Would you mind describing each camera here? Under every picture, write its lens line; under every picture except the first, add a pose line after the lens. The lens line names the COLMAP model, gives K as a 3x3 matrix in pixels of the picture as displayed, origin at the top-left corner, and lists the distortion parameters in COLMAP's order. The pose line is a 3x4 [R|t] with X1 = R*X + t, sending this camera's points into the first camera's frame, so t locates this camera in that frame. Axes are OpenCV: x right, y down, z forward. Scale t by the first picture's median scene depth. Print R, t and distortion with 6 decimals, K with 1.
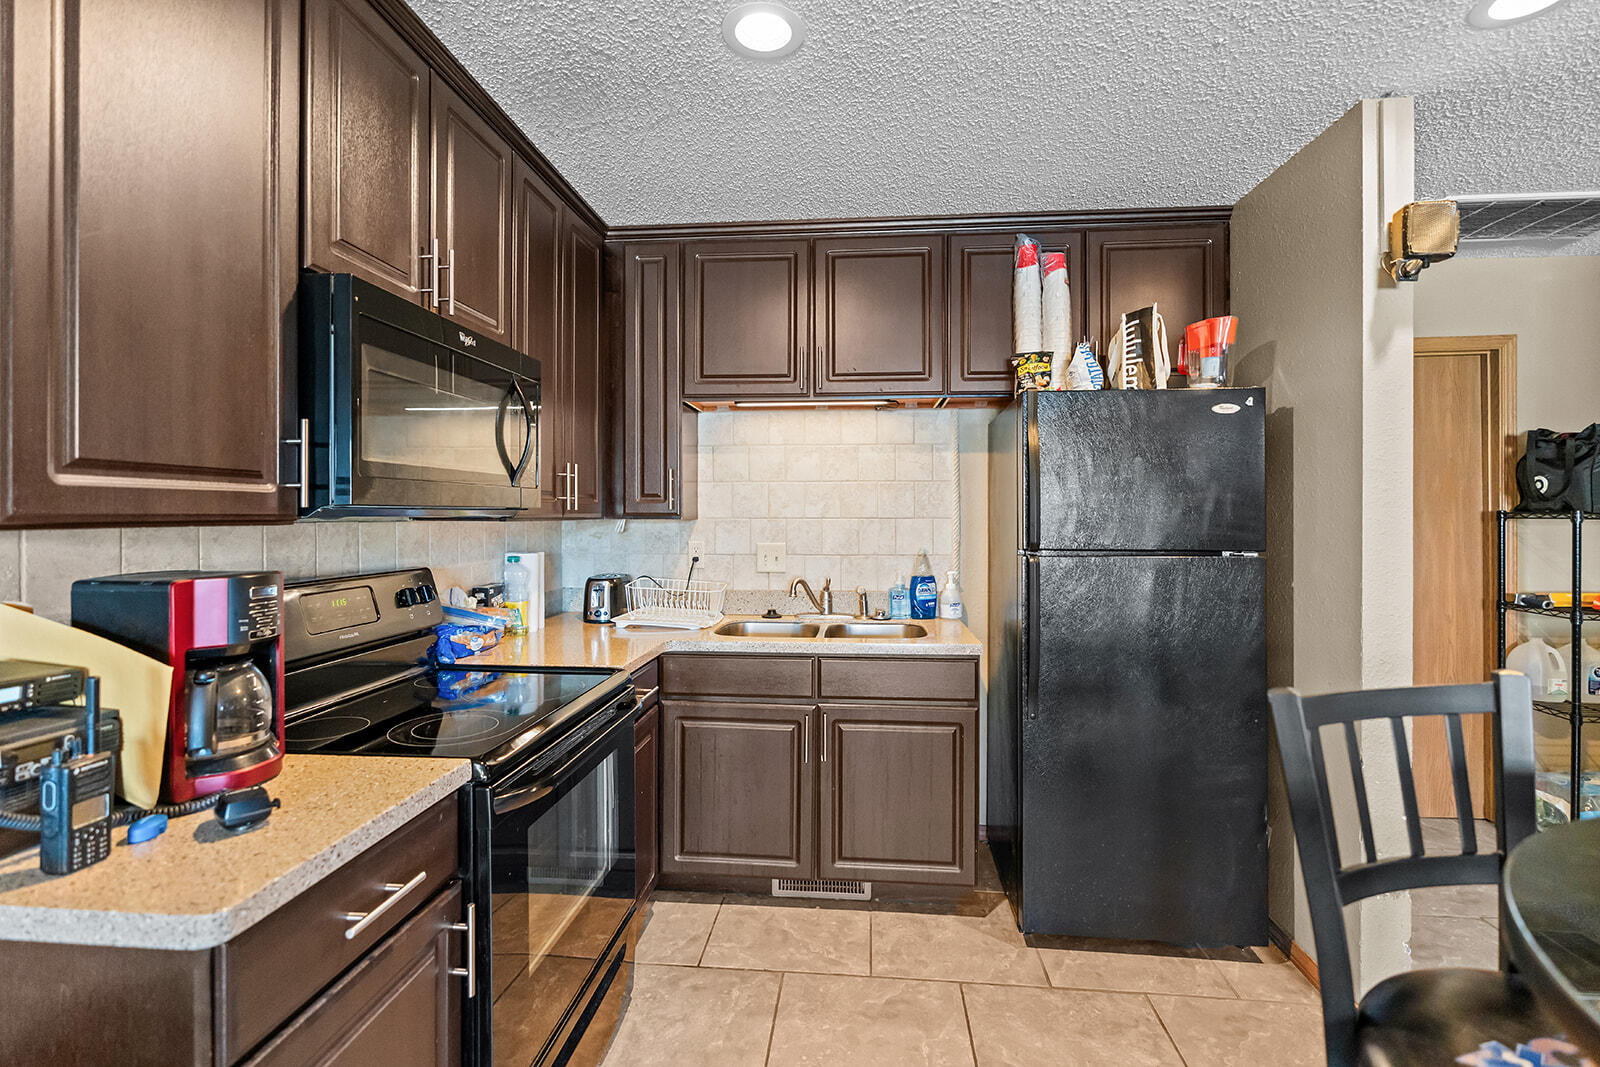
lens RADIAL K [[728.2, 0, 799.6], [0, 728.2, 515.6], [0, 0, 1]] dist [-0.004953, 0.000467]
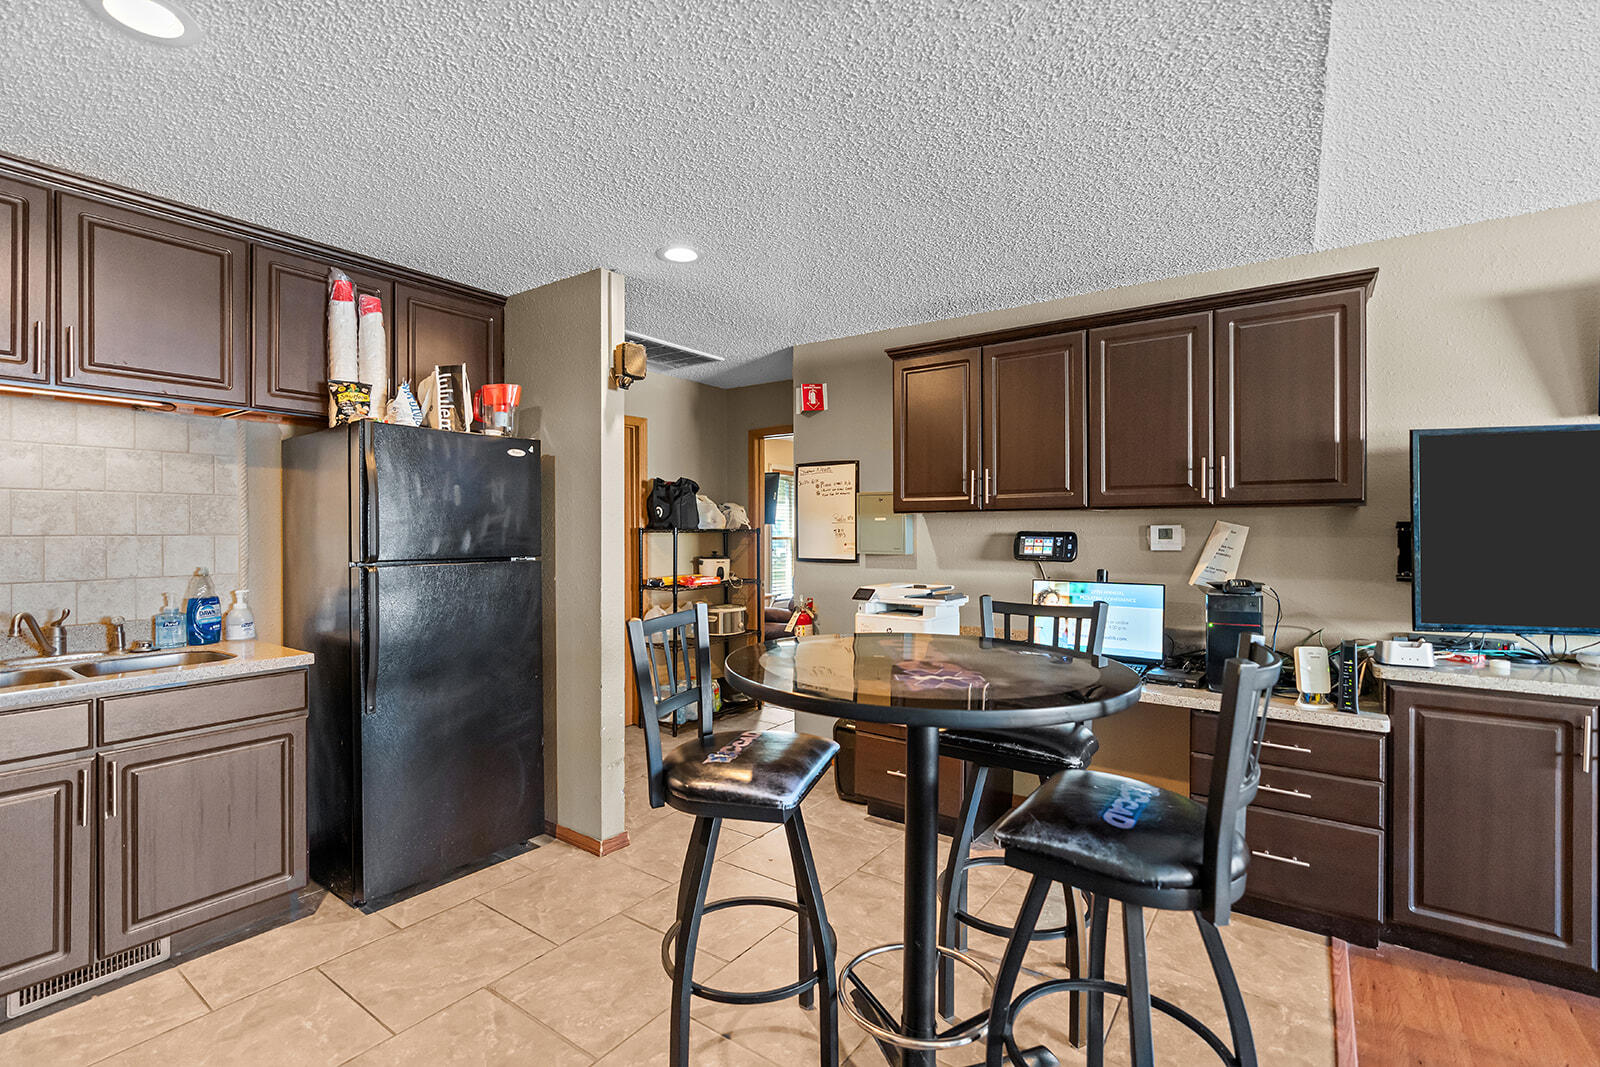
lens RADIAL K [[714.0, 0, 800.0], [0, 714.0, 533.5], [0, 0, 1]] dist [-0.000252, 0.000020]
pose [[0.505992, -0.005295, 0.862522, -0.265611], [0.003674, 0.999985, 0.003984, 0.001163], [-0.862530, 0.001153, 0.506004, -0.122964]]
